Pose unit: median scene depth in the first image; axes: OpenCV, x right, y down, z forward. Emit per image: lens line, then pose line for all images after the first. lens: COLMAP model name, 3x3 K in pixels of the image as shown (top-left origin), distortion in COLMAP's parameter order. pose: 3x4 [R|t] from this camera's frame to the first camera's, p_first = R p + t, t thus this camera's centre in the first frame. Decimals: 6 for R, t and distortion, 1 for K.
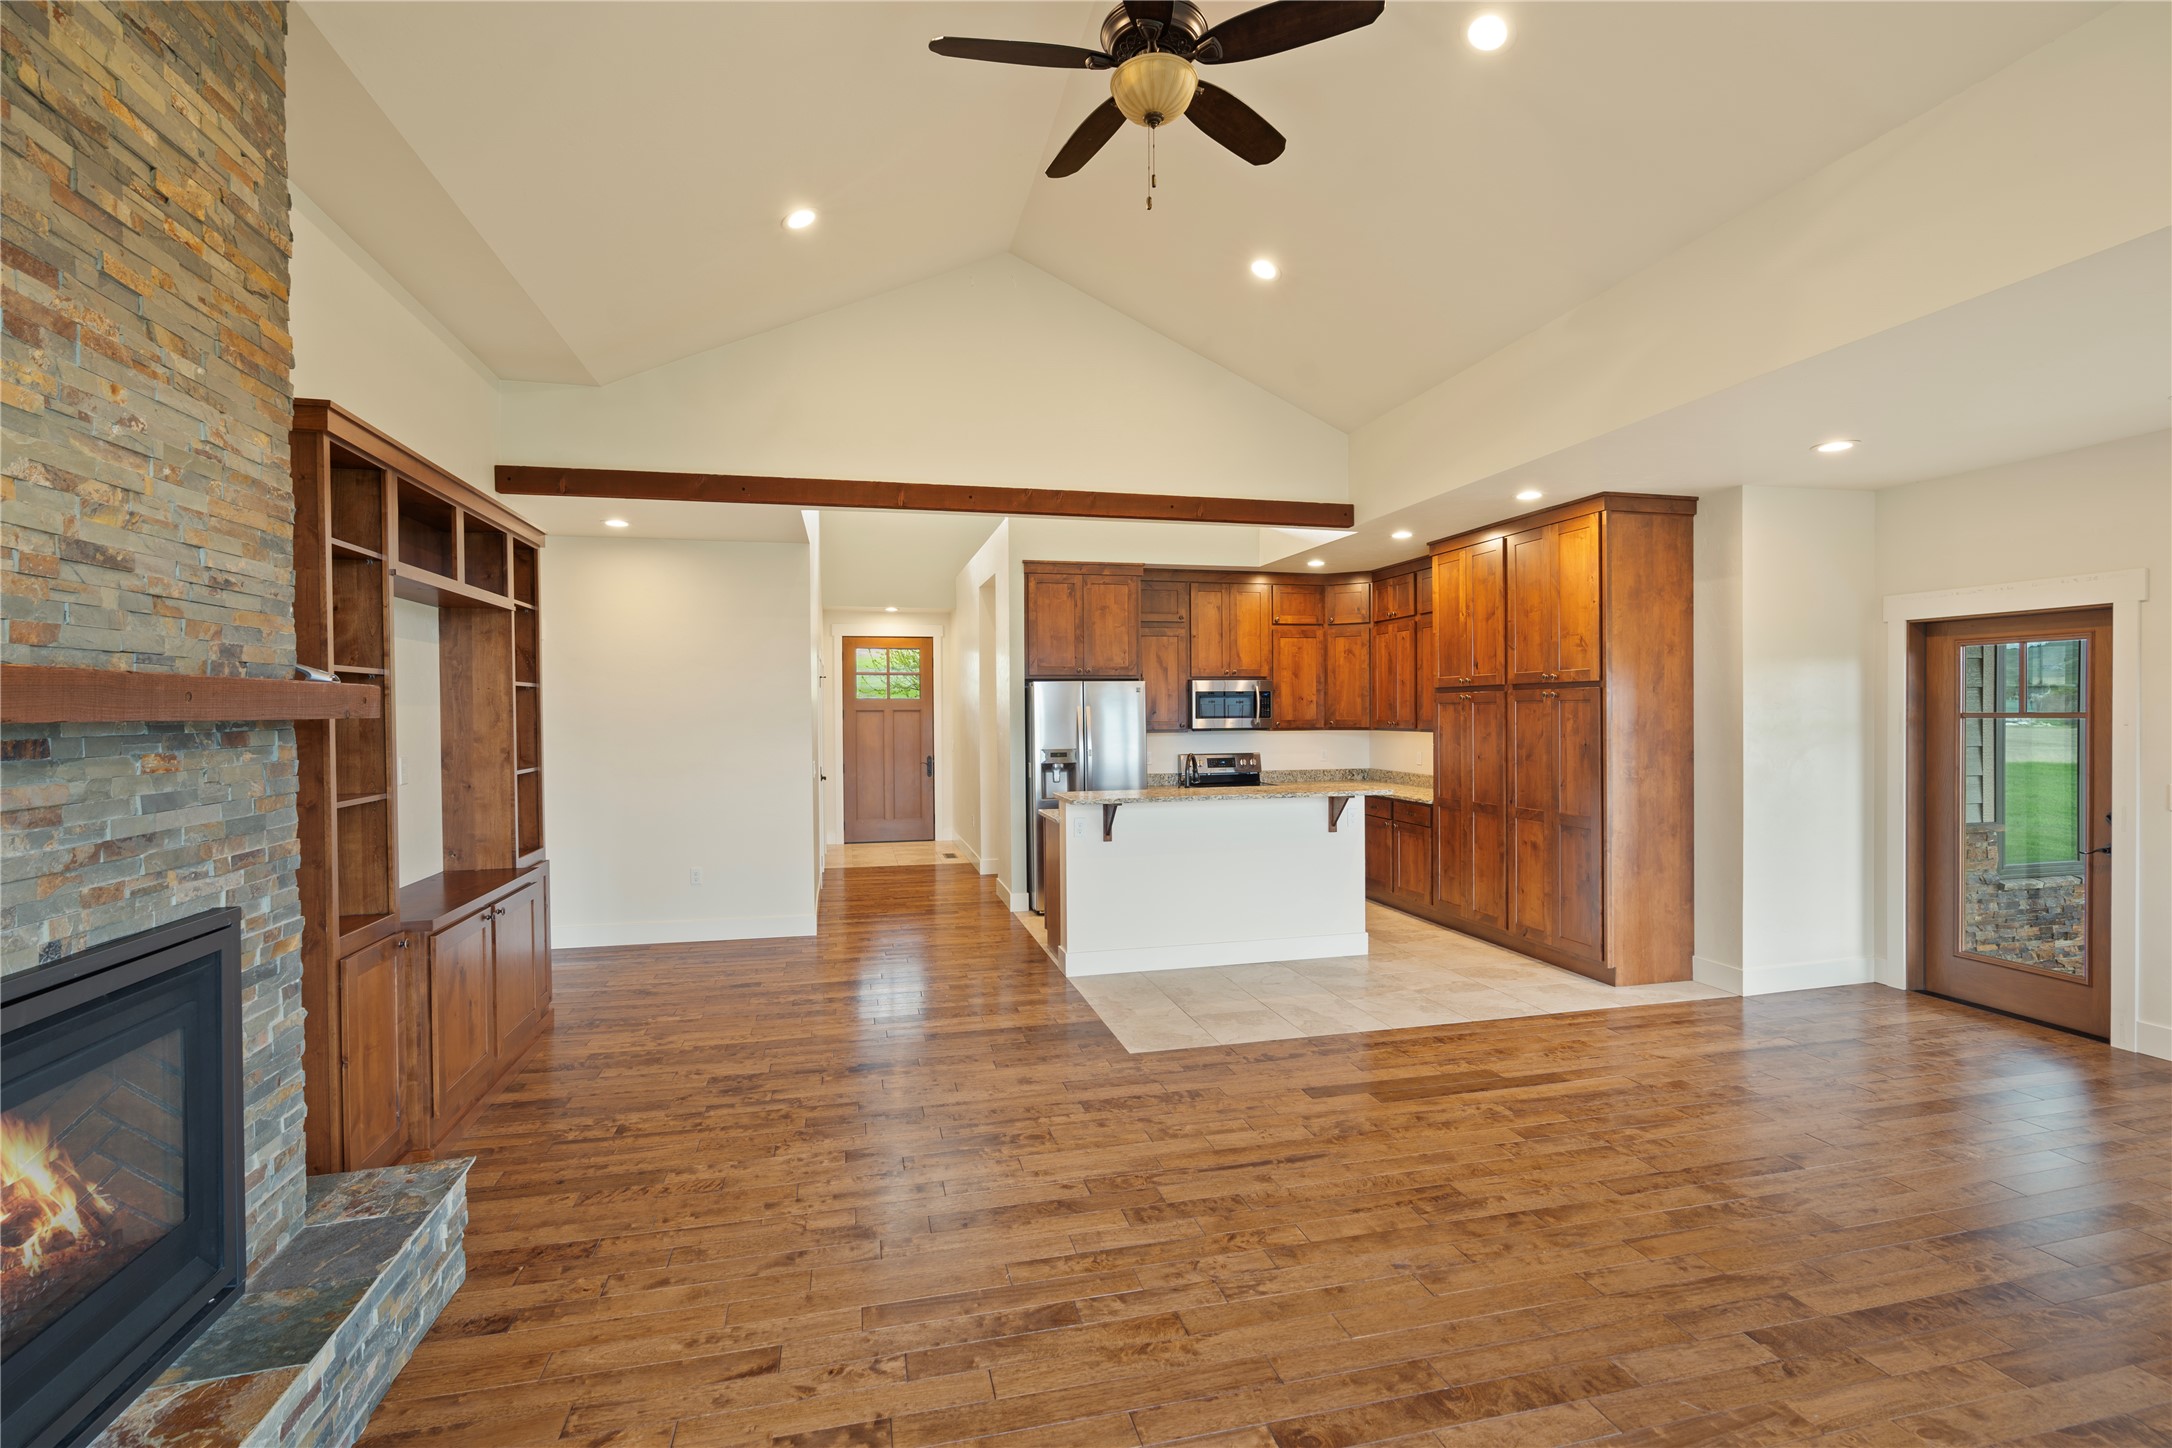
lens RADIAL K [[980.1, 0, 1086.0], [0, 980.1, 724.0], [0, 0, 1]] dist [-0.016380, 0.009260]
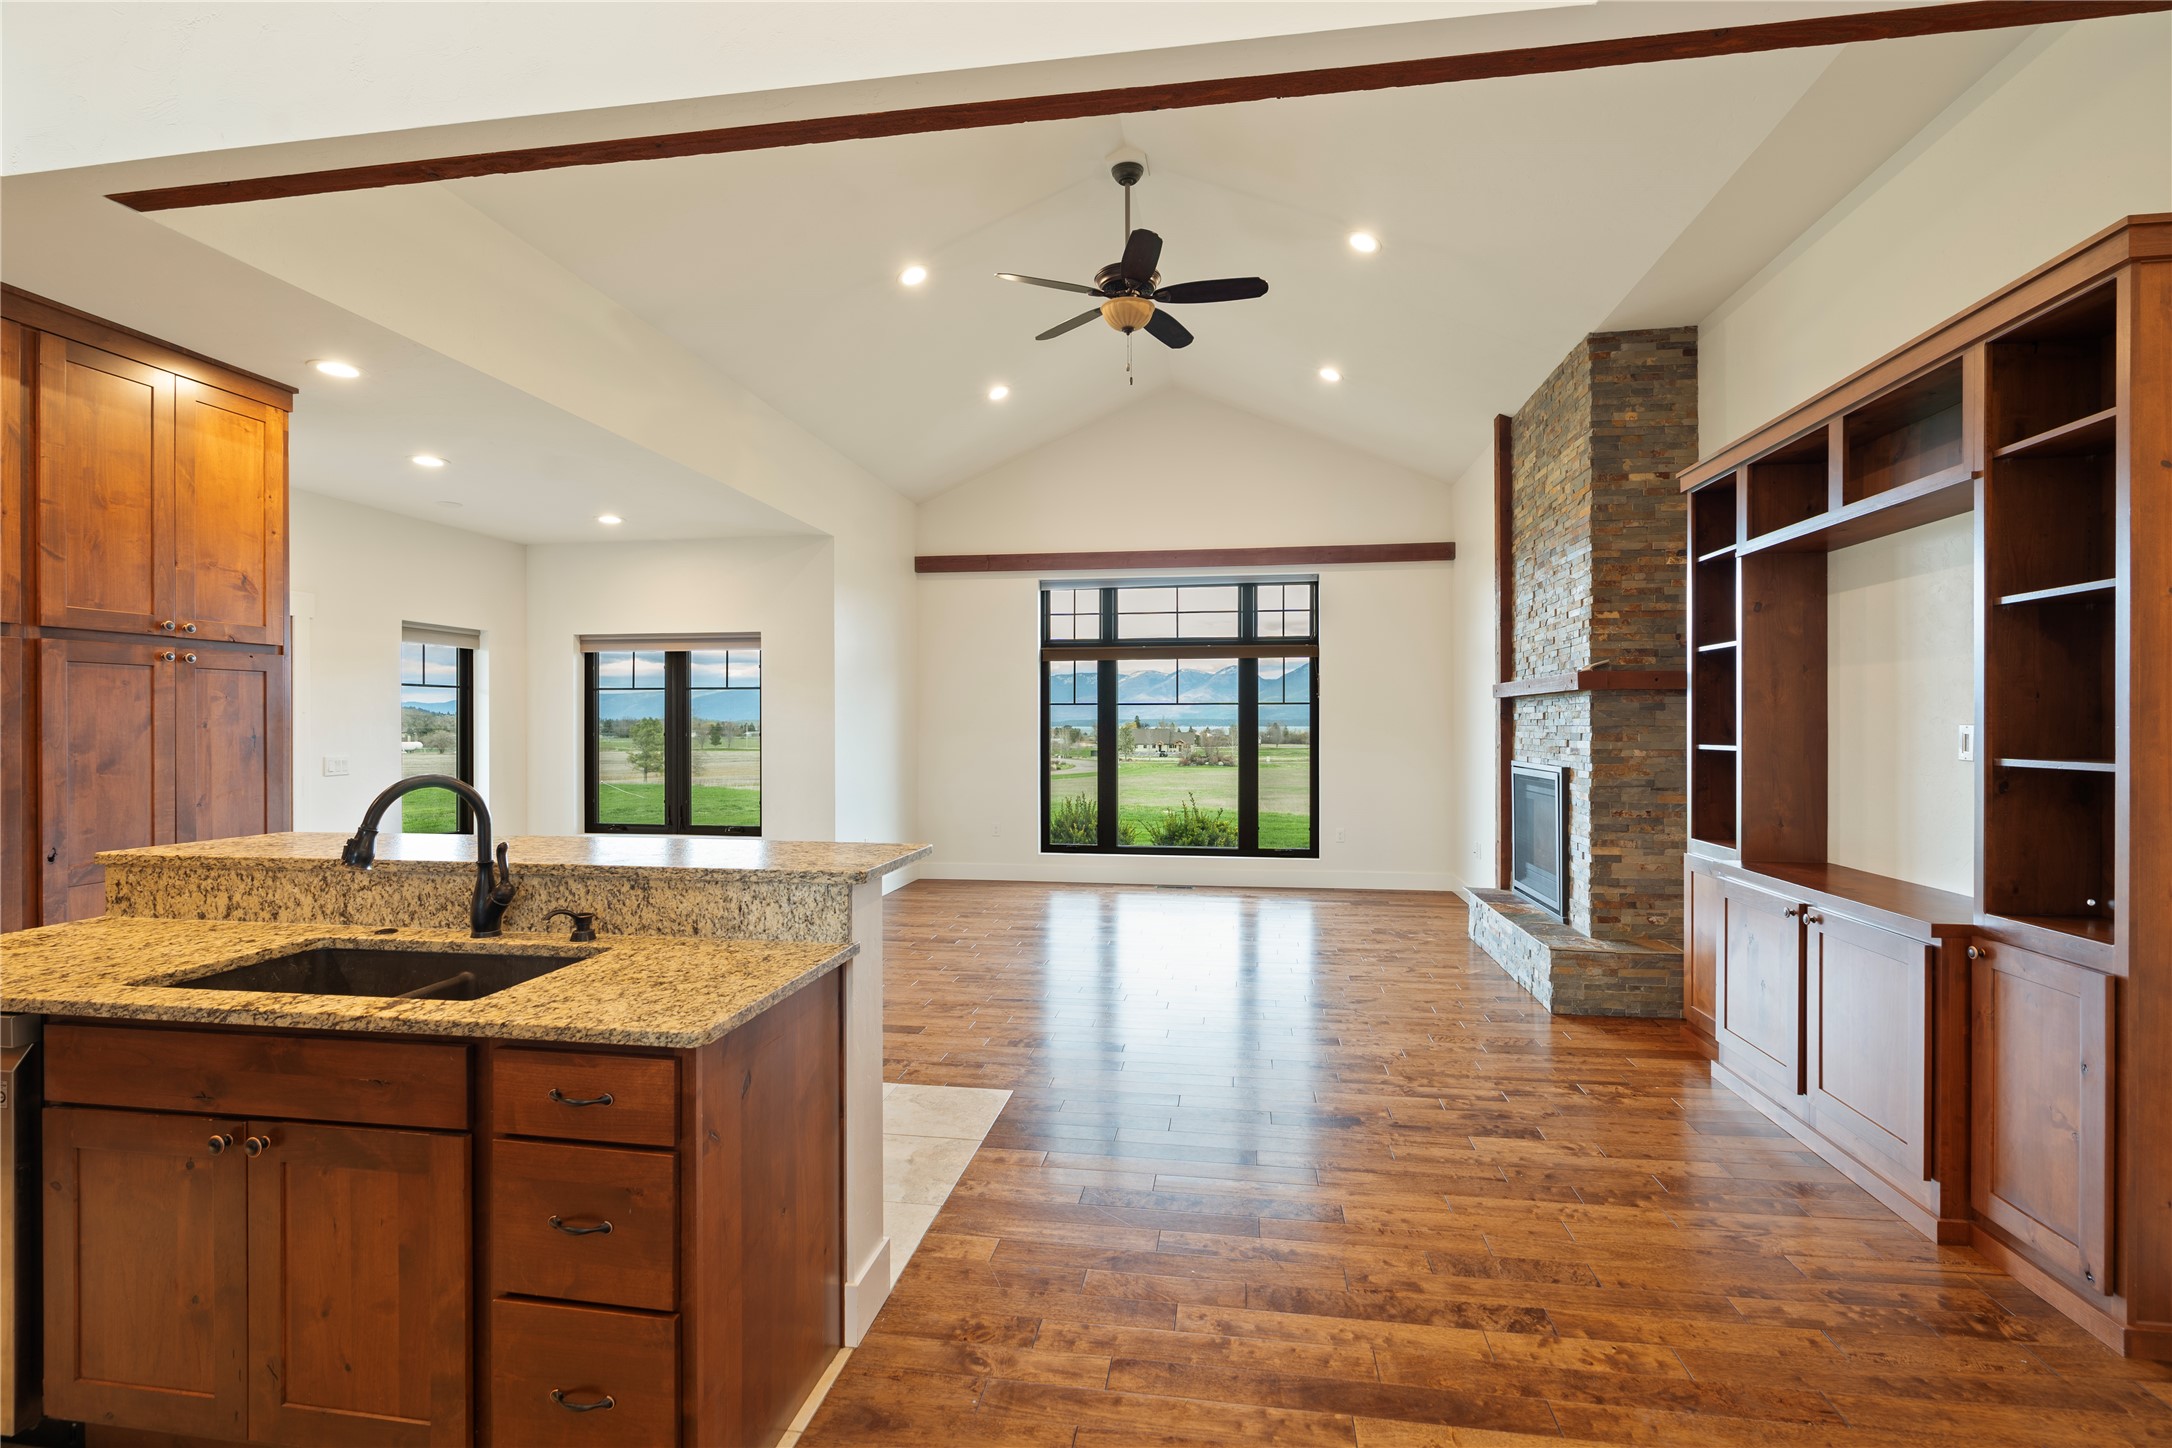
lens RADIAL K [[980.1, 0, 1086.0], [0, 980.1, 724.0], [0, 0, 1]] dist [-0.016380, 0.009260]
pose [[-0.923474, 0.007807, 0.383583, -0.180083], [0.012550, 0.999873, 0.009863, 0.012386], [-0.383457, 0.013922, -0.923454, 0.949594]]
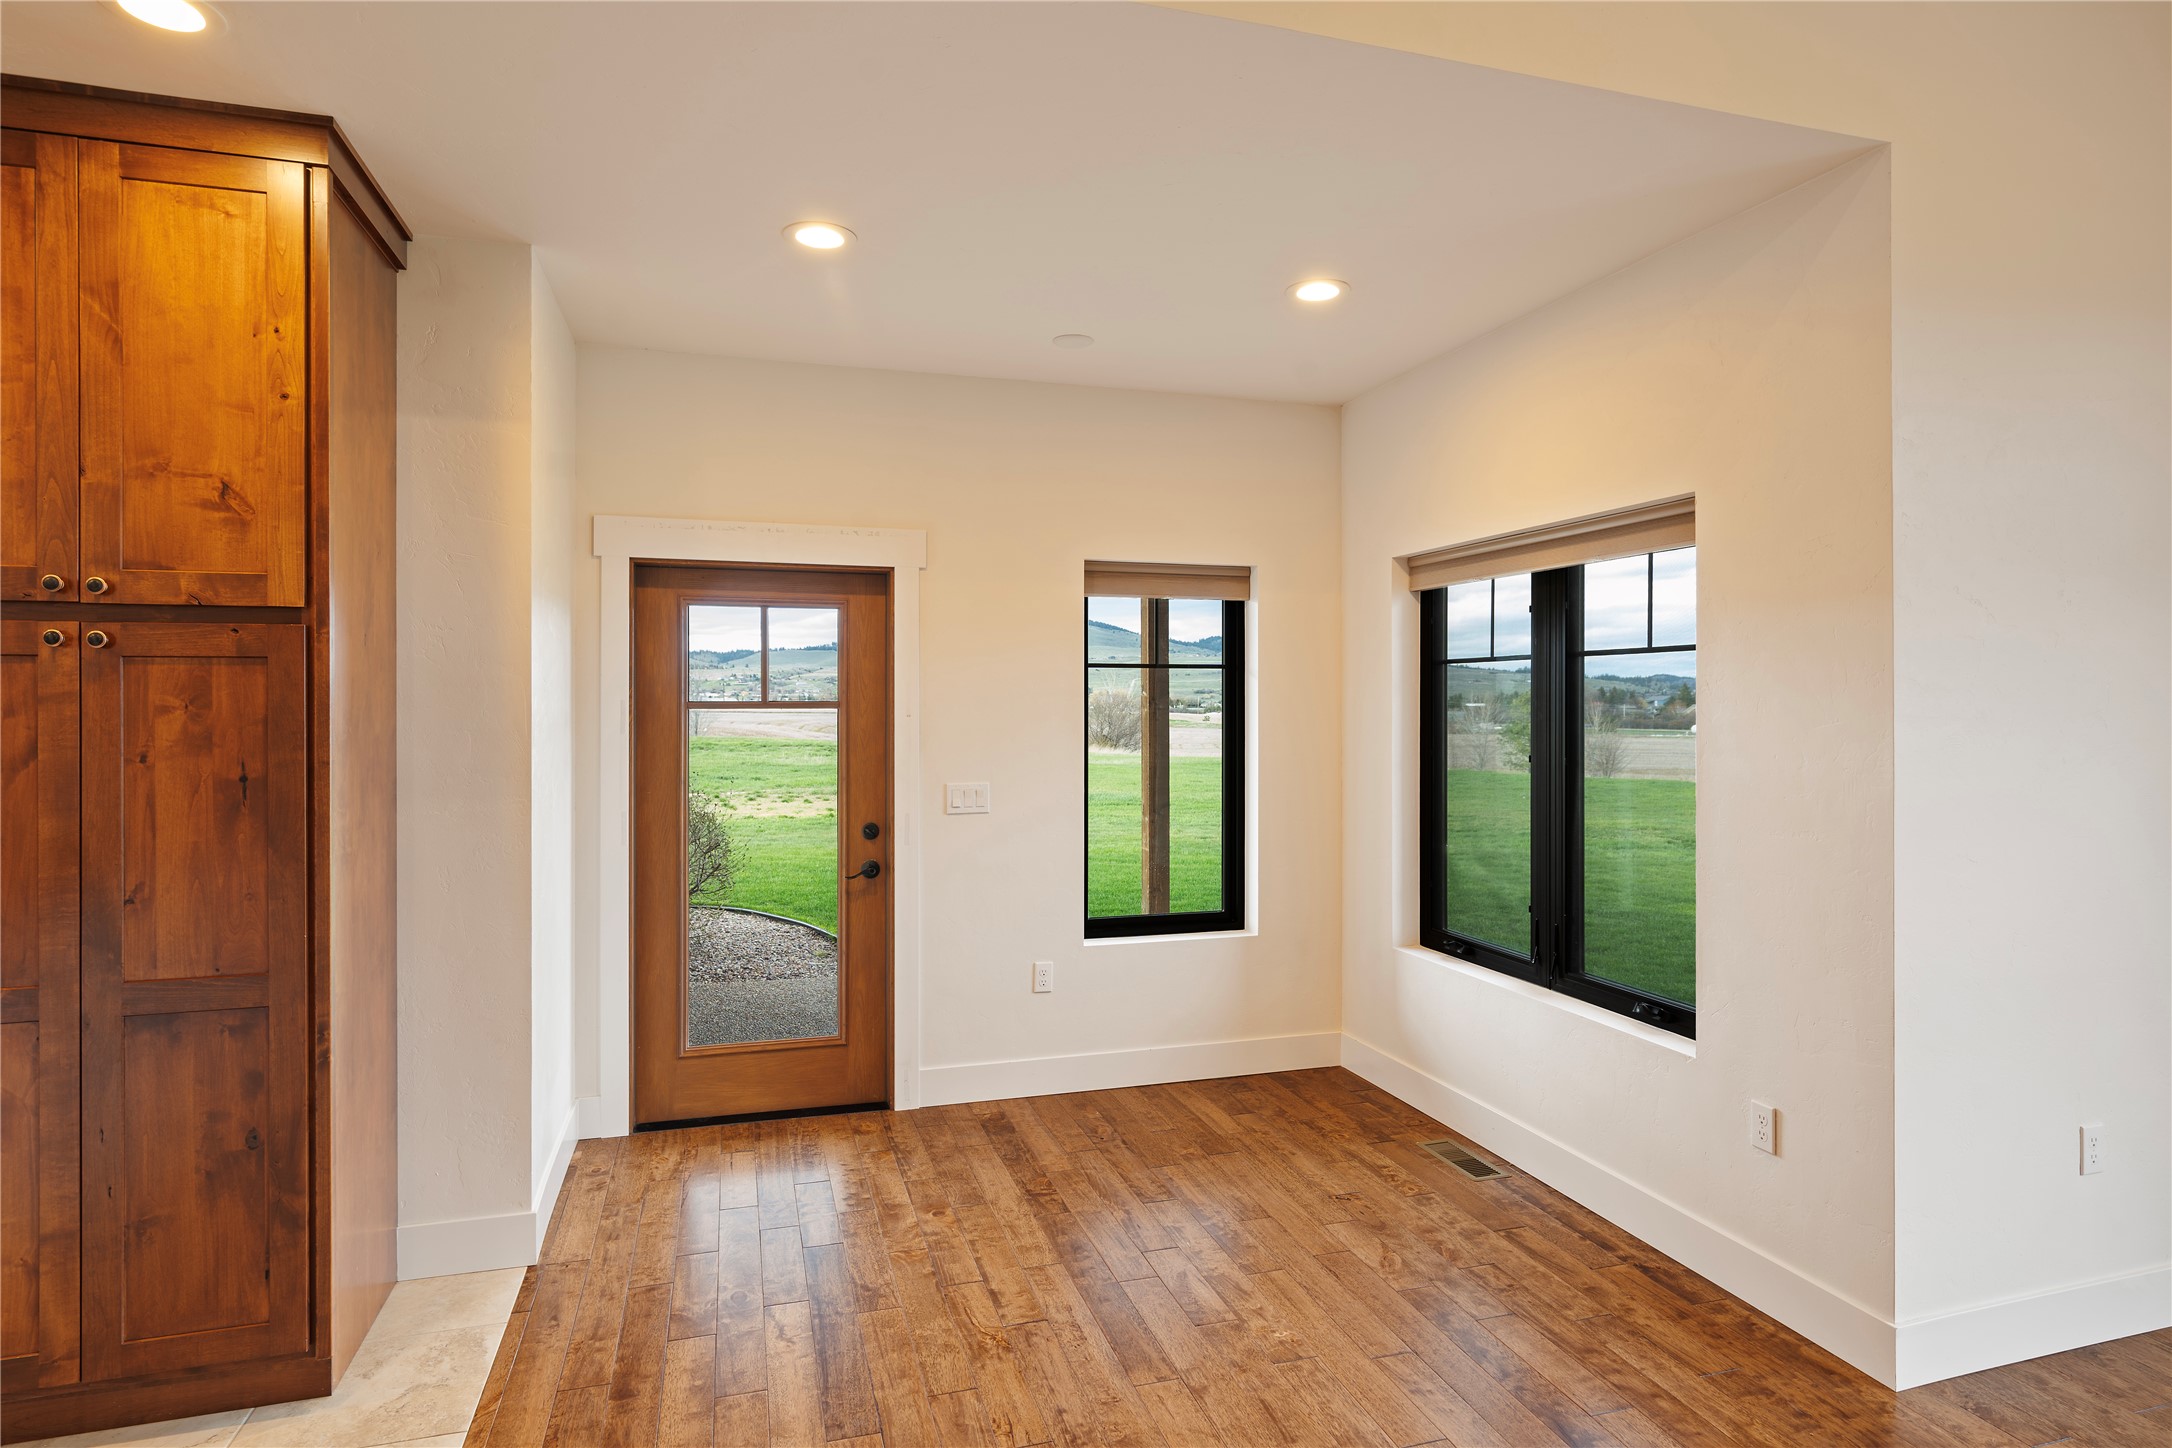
lens RADIAL K [[1204.8, 0, 1089.3], [0, 1204.8, 706.5], [0, 0, 1]] dist [0.002436, 0.001042]
pose [[-0.057374, 0.006427, 0.998332, 0.035749], [0.015319, 0.999867, -0.005556, 0.004748], [-0.998235, 0.014975, -0.057465, 0.485537]]
